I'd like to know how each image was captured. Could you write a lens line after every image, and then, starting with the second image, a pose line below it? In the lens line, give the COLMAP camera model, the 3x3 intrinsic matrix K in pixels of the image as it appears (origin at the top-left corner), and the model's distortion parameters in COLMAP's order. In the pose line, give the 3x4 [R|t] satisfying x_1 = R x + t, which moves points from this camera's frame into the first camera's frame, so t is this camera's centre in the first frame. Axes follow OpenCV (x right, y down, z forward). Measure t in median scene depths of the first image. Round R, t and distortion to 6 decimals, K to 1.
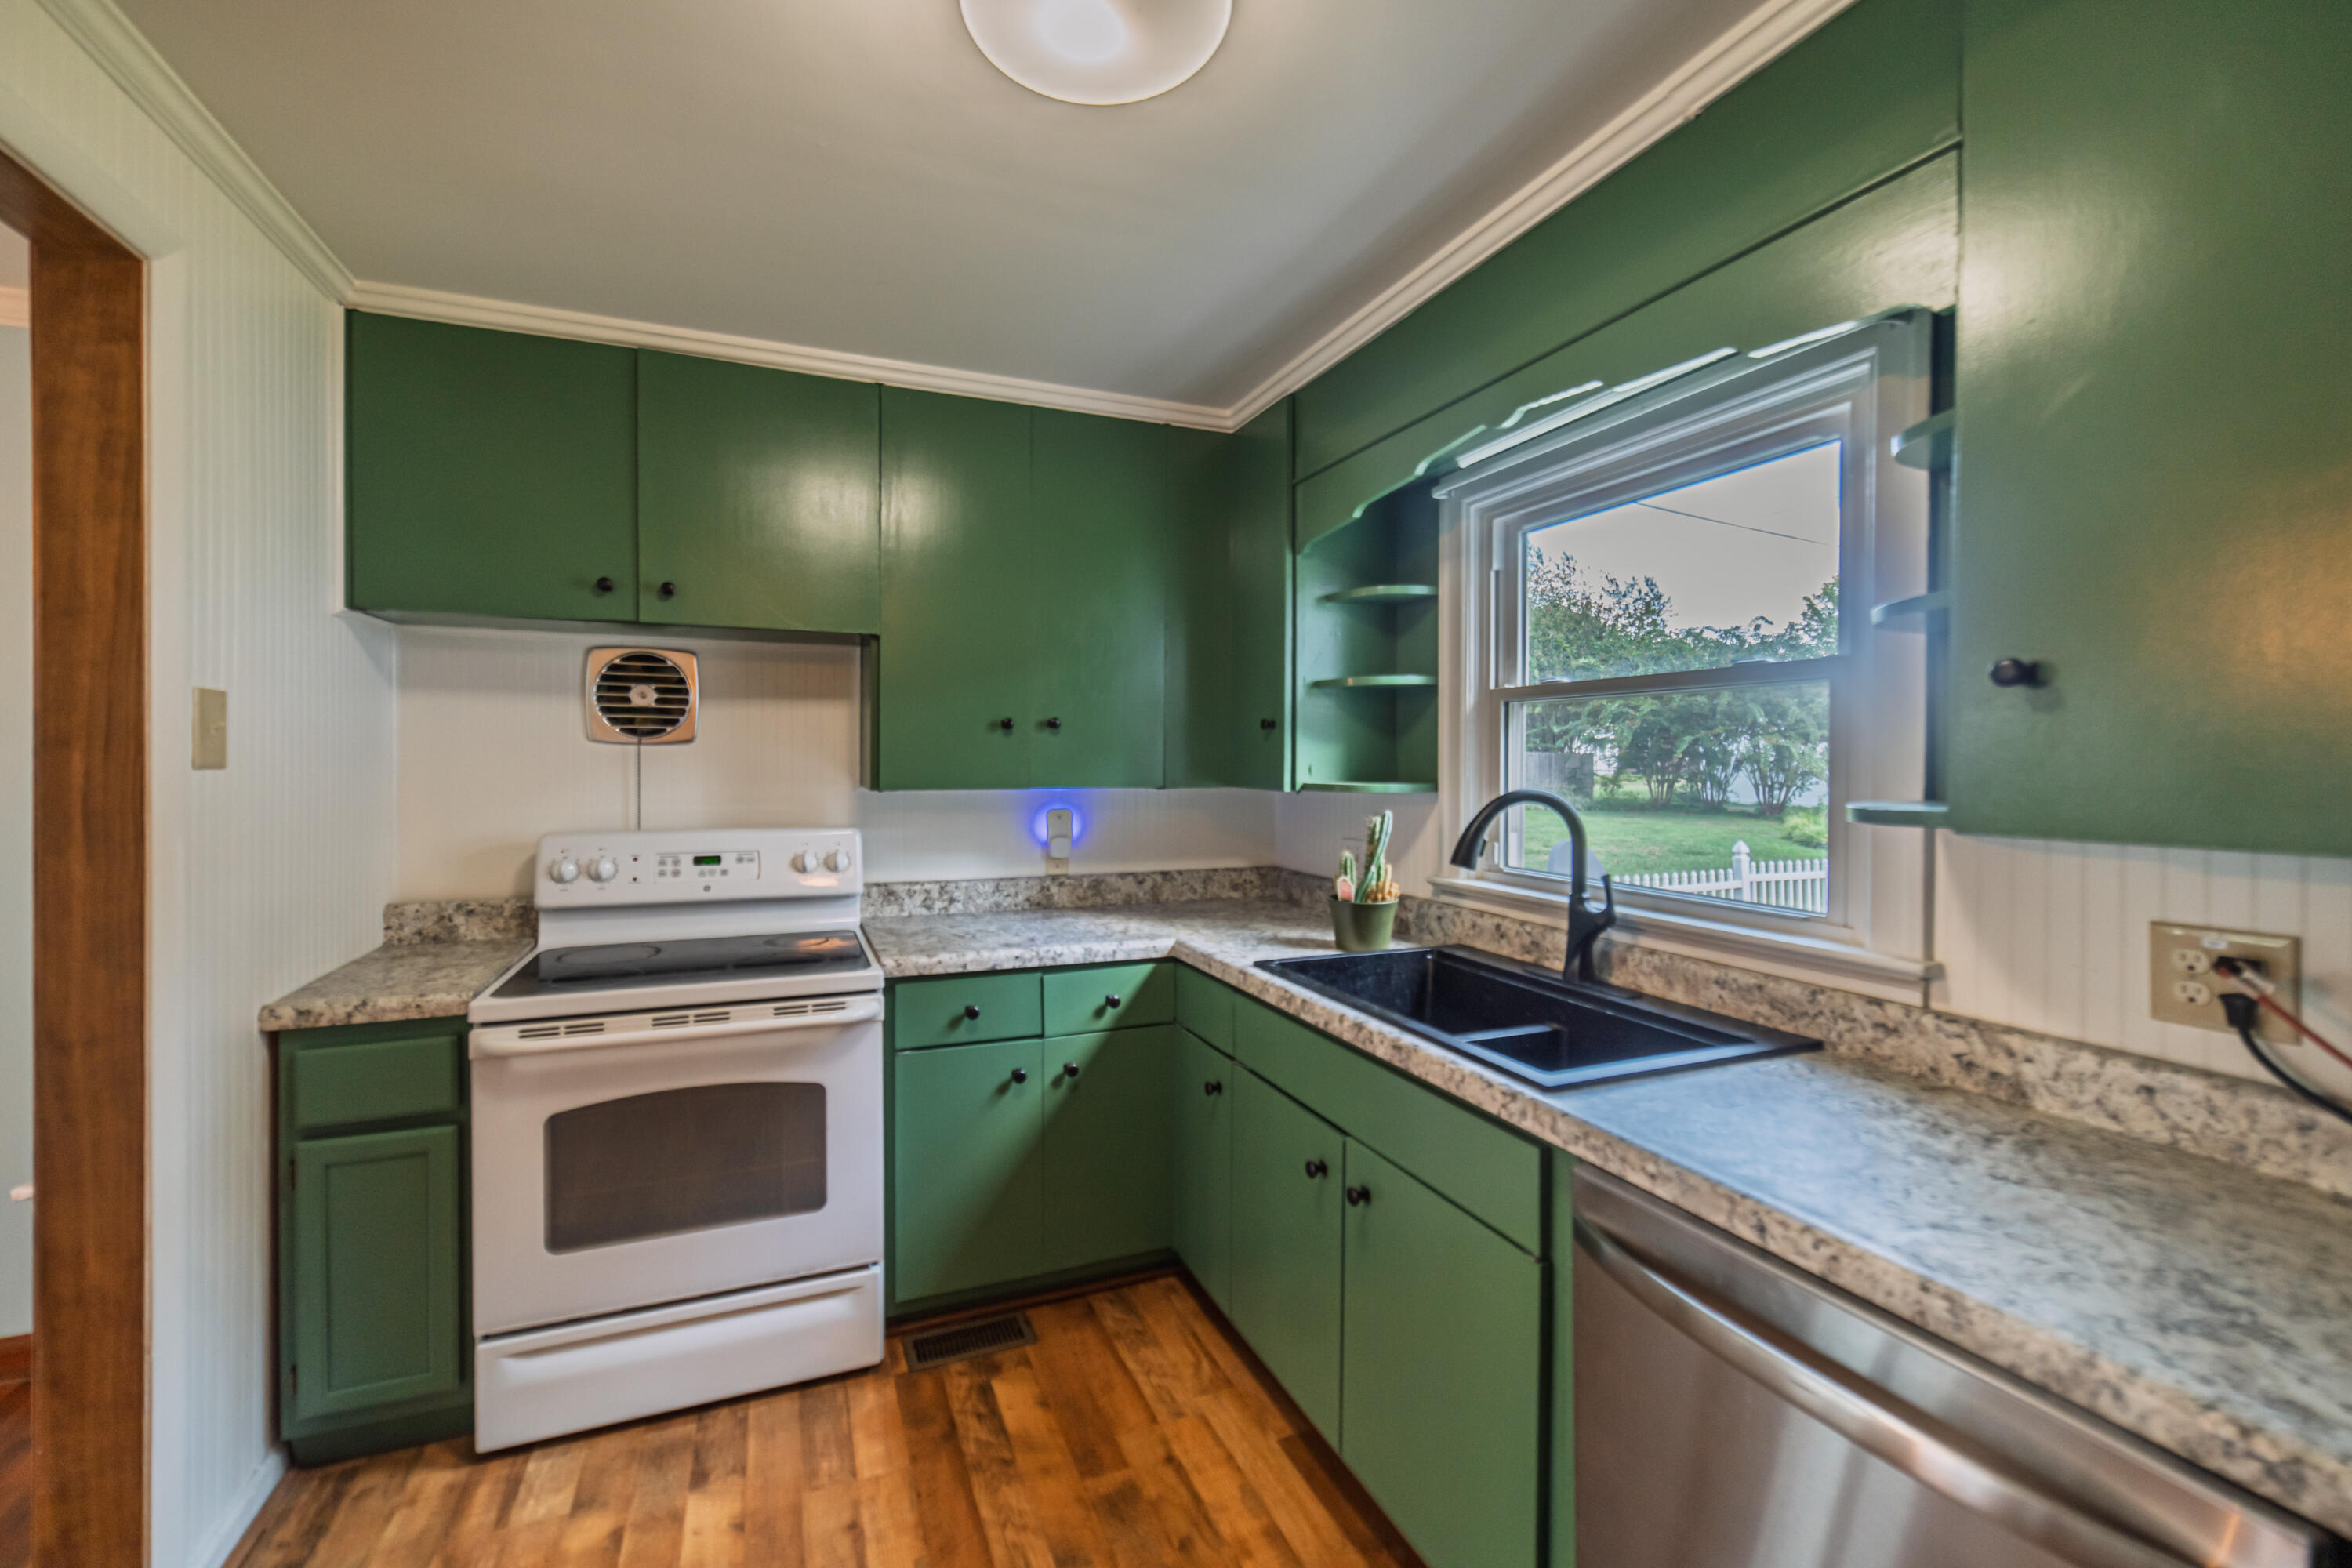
lens RADIAL K [[924.2, 0, 1153.9], [0, 924.2, 768.6], [0, 0, 1]] dist [-0.004490, 0.002081]
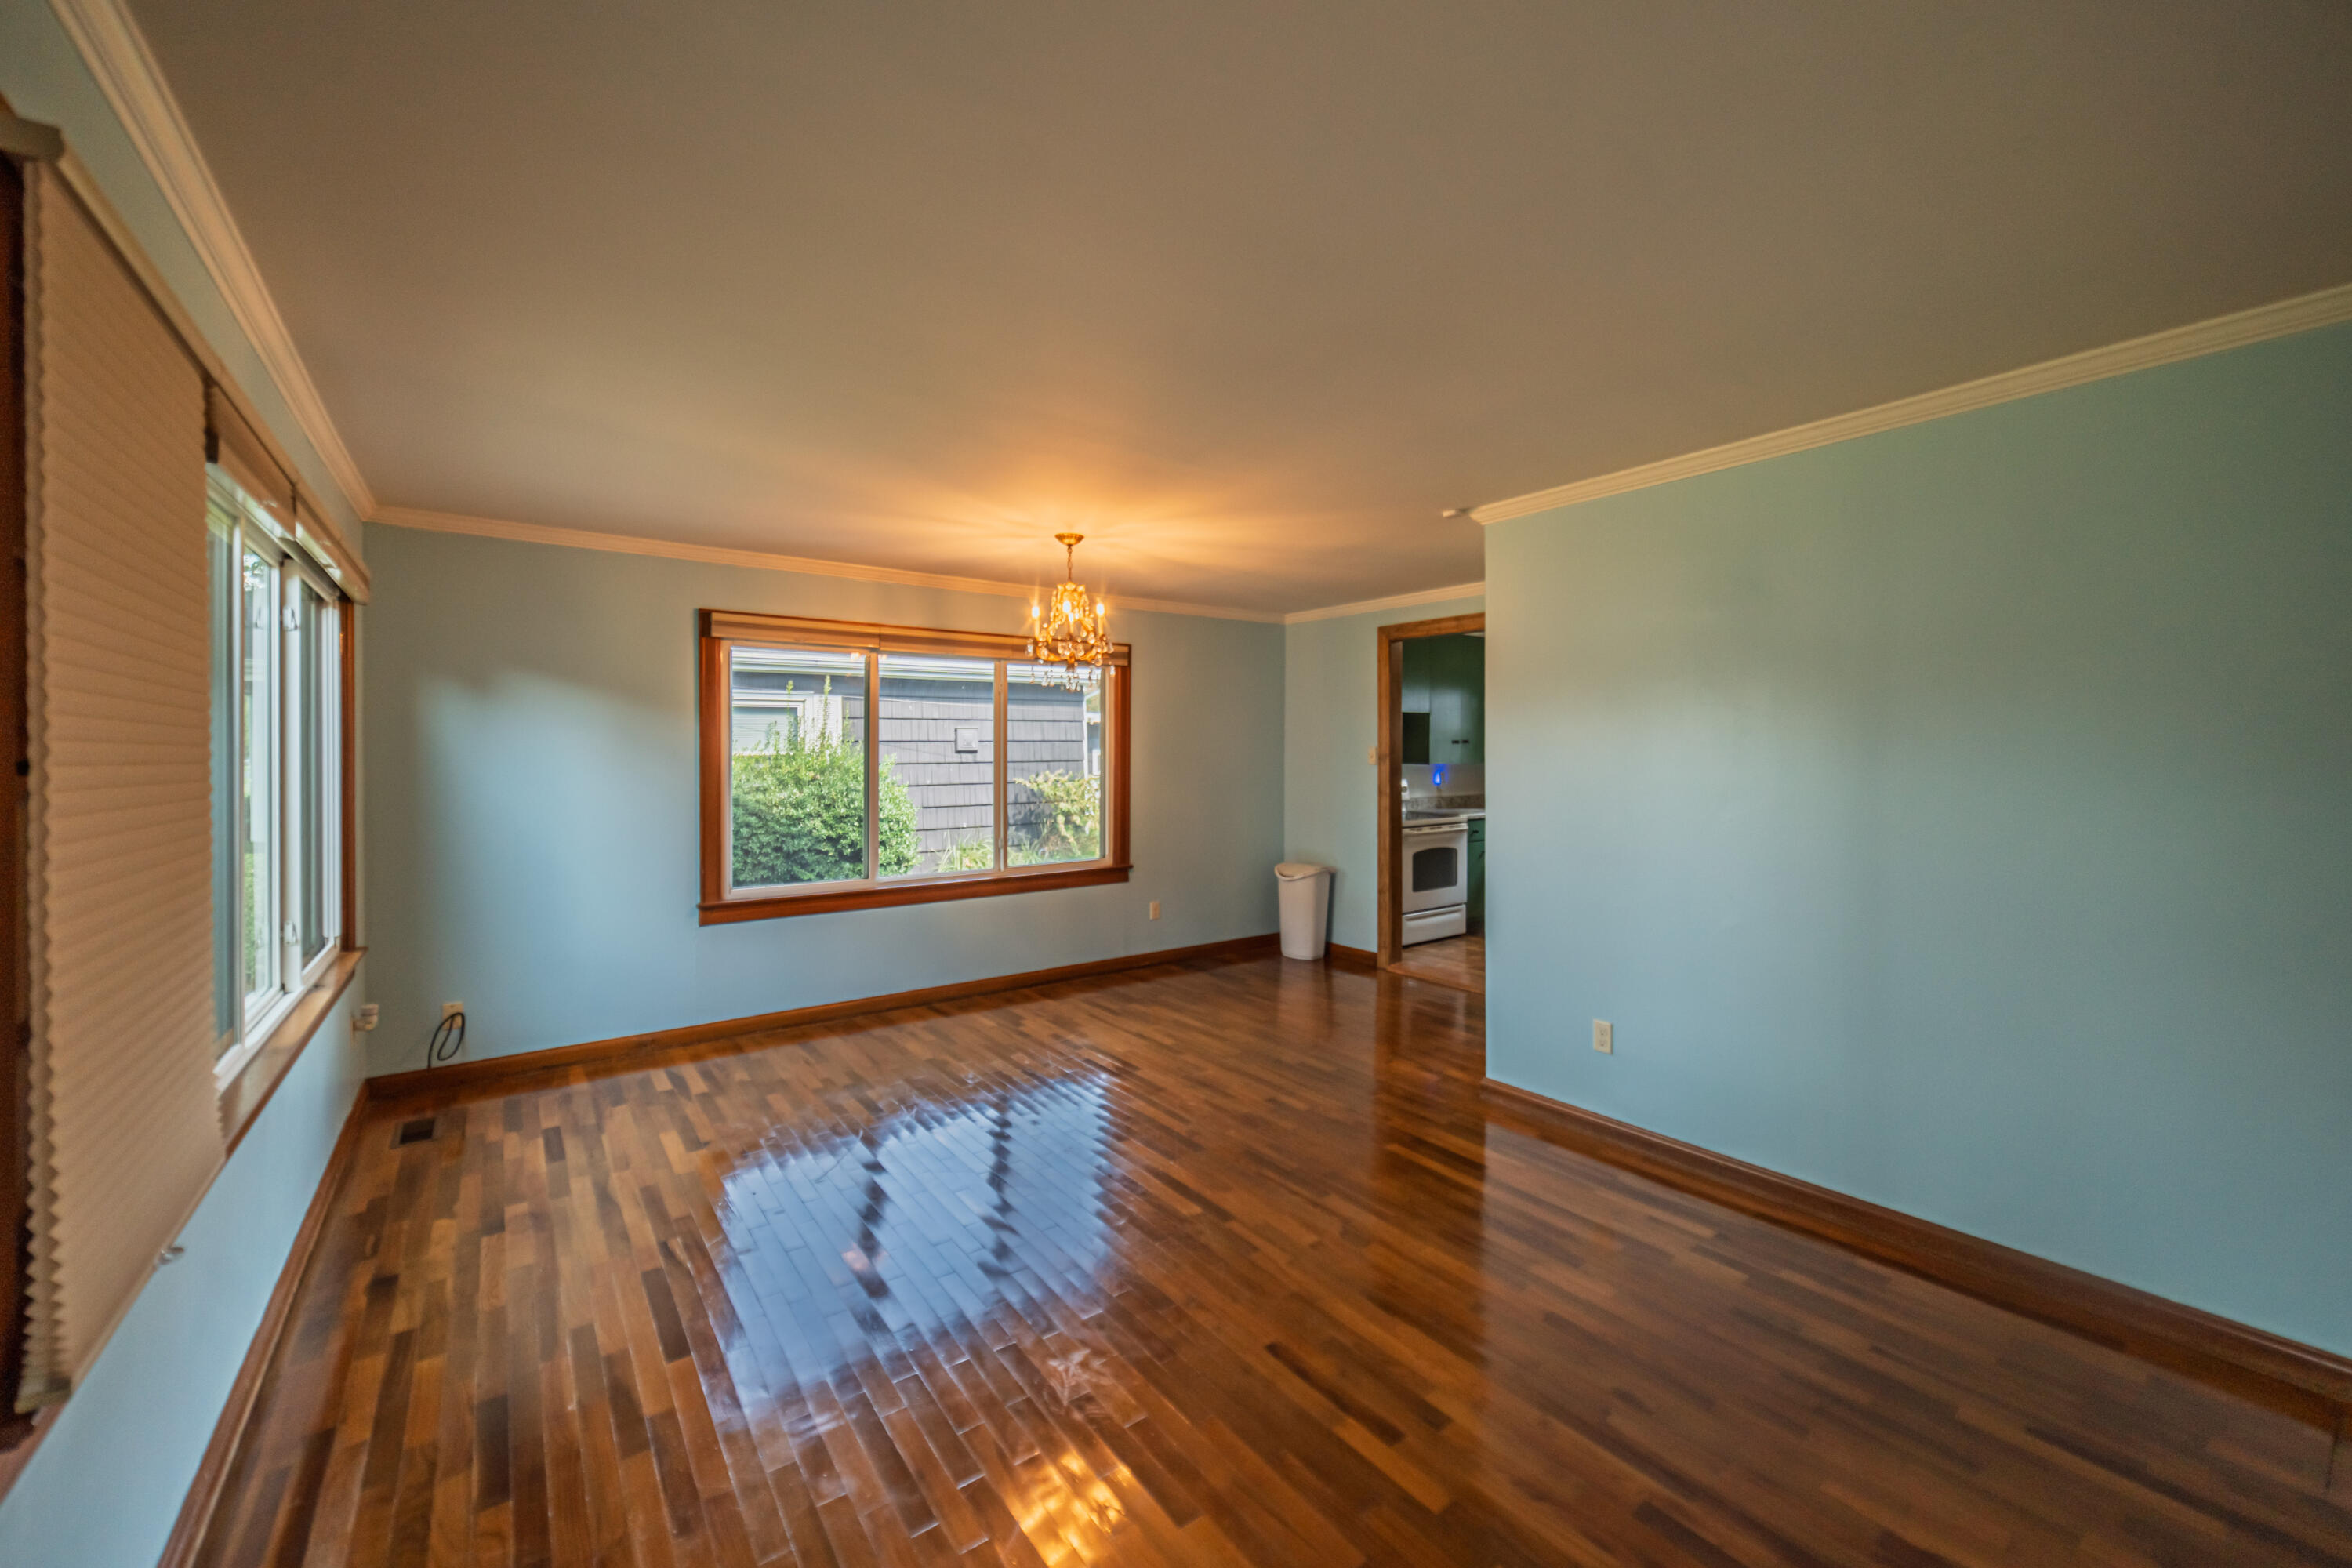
lens RADIAL K [[909.8, 0, 1181.8], [0, 909.8, 760.8], [0, 0, 1]] dist [0.000349, 0.000055]
pose [[0.968230, -0.015294, 0.249593, -2.259958], [0.013980, 0.999878, 0.007035, -0.029846], [-0.249670, -0.003322, 0.968325, -2.110131]]
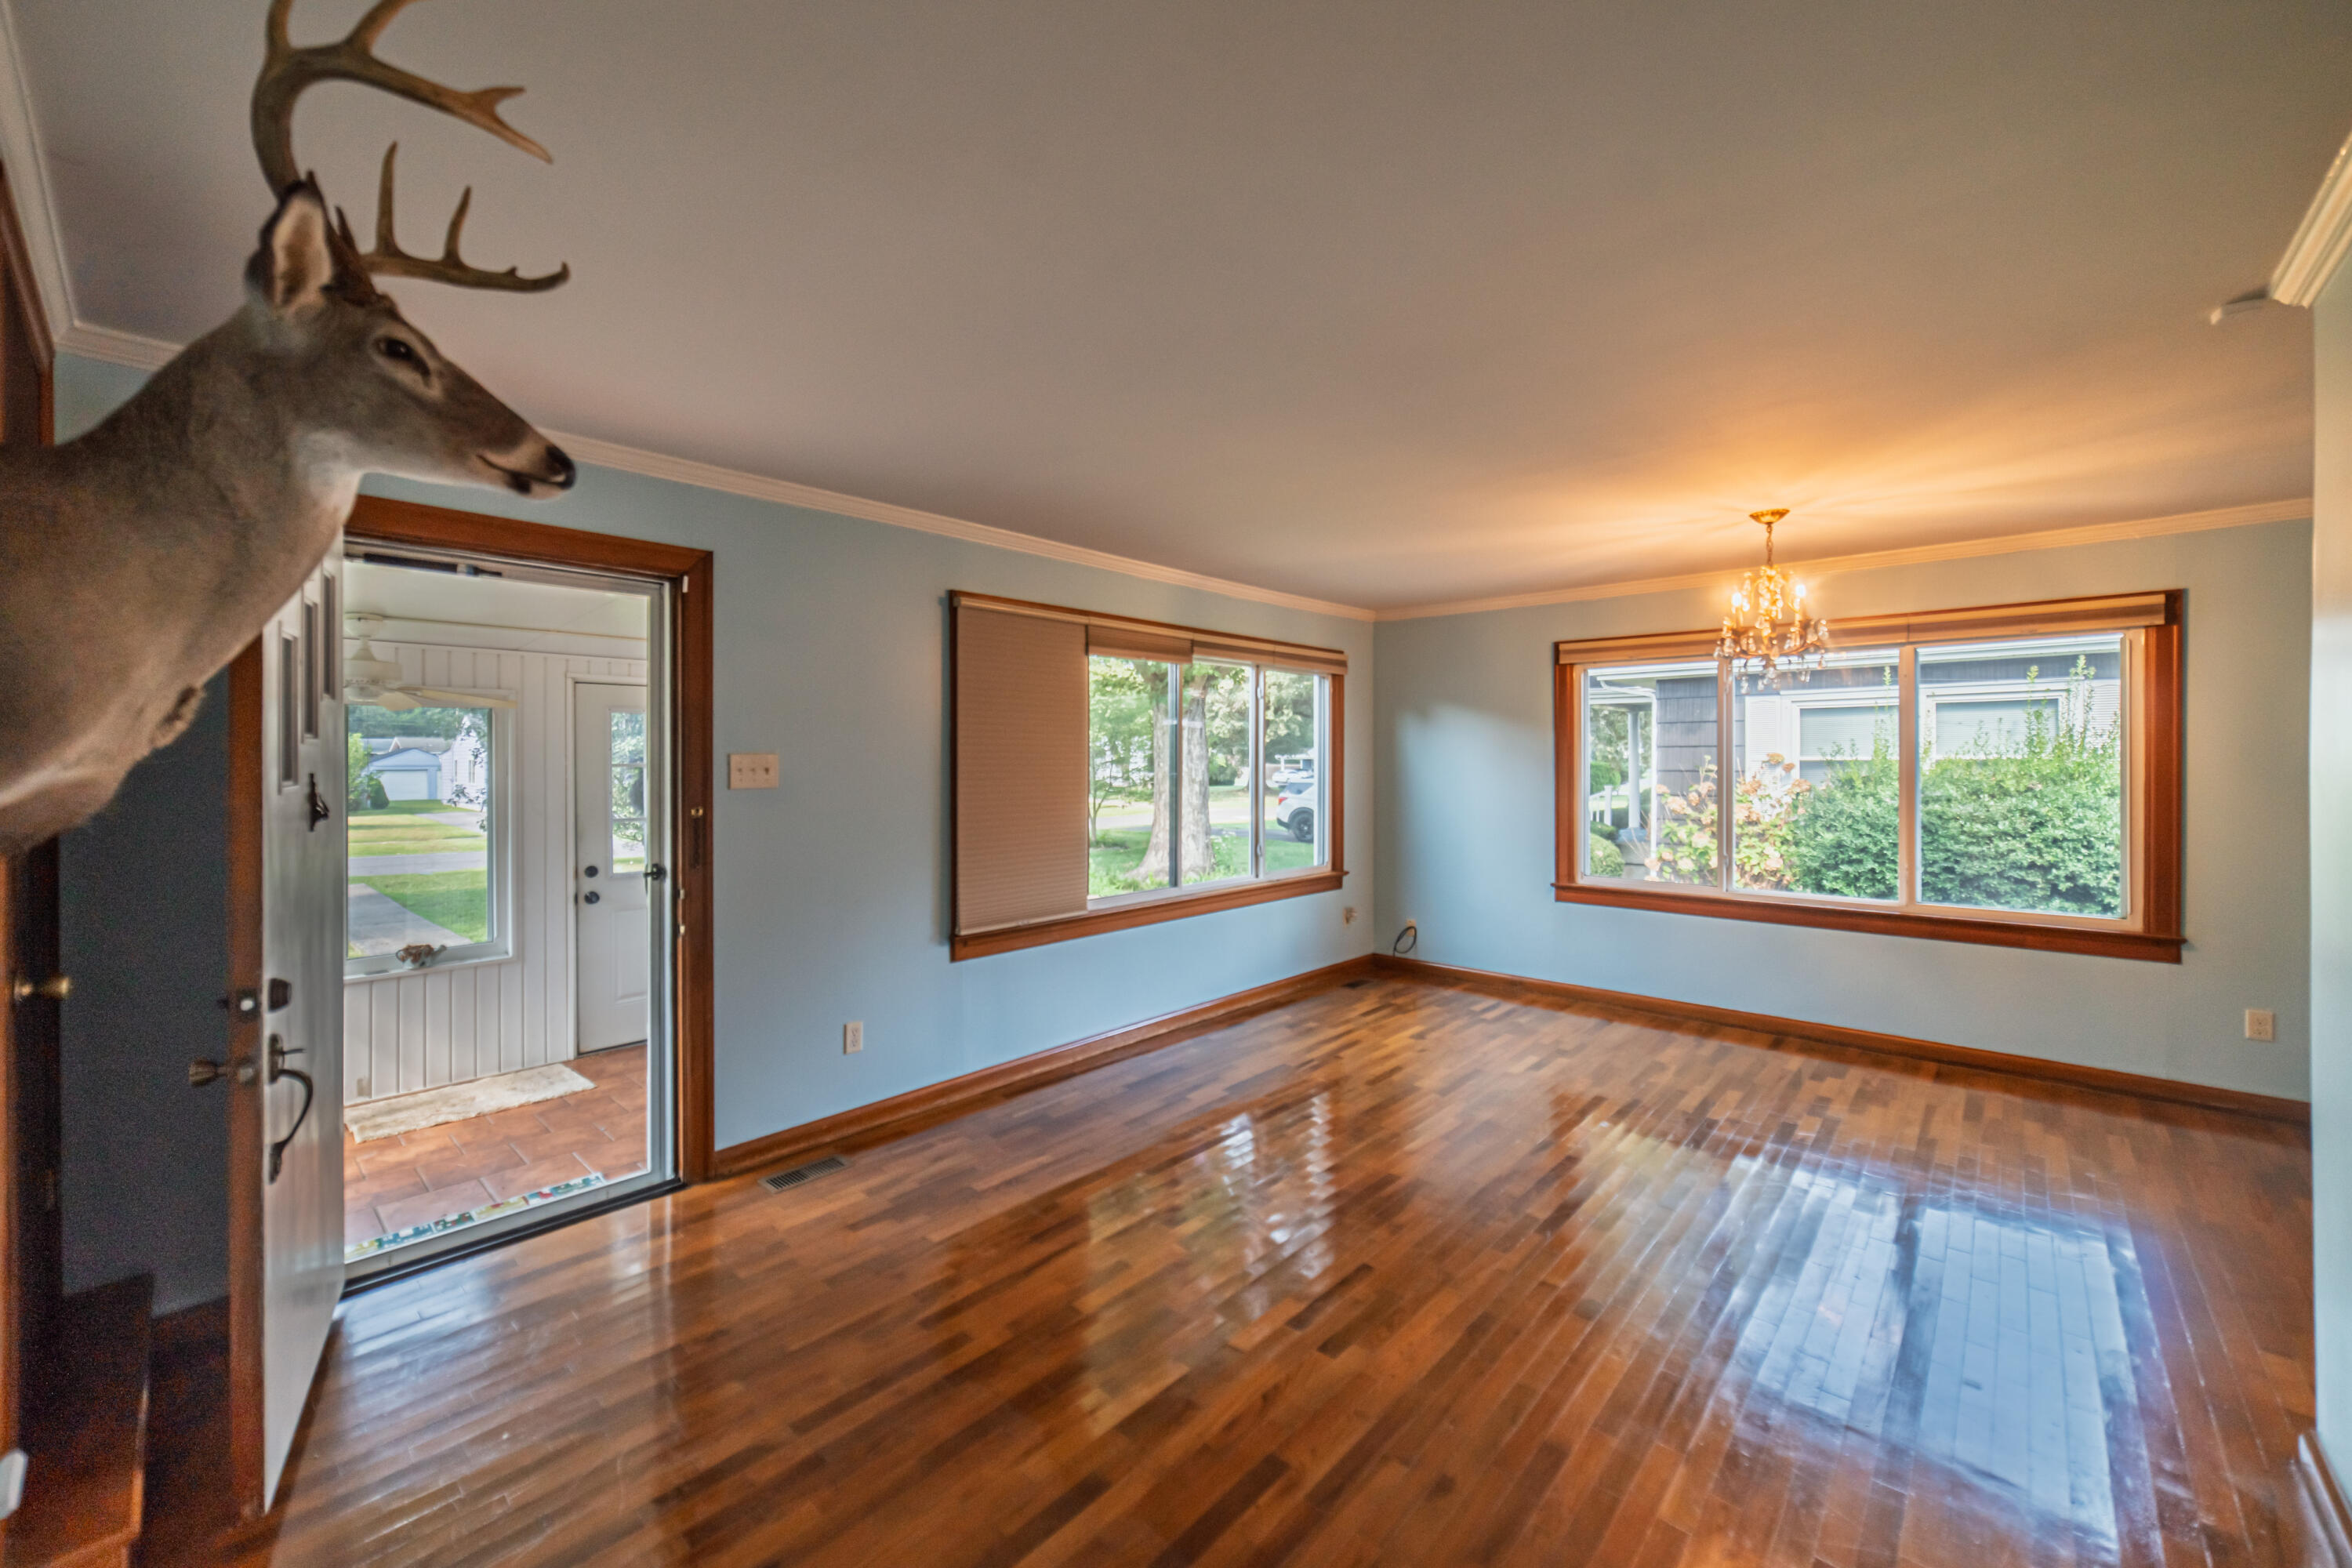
lens RADIAL K [[924.2, 0, 1161.1], [0, 924.2, 767.5], [0, 0, 1]] dist [-0.004490, 0.002081]
pose [[0.427553, -0.001374, -0.903989, -0.749754], [0.001778, 0.999998, -0.000679, -0.025209], [0.903989, -0.001317, 0.427555, -1.894372]]
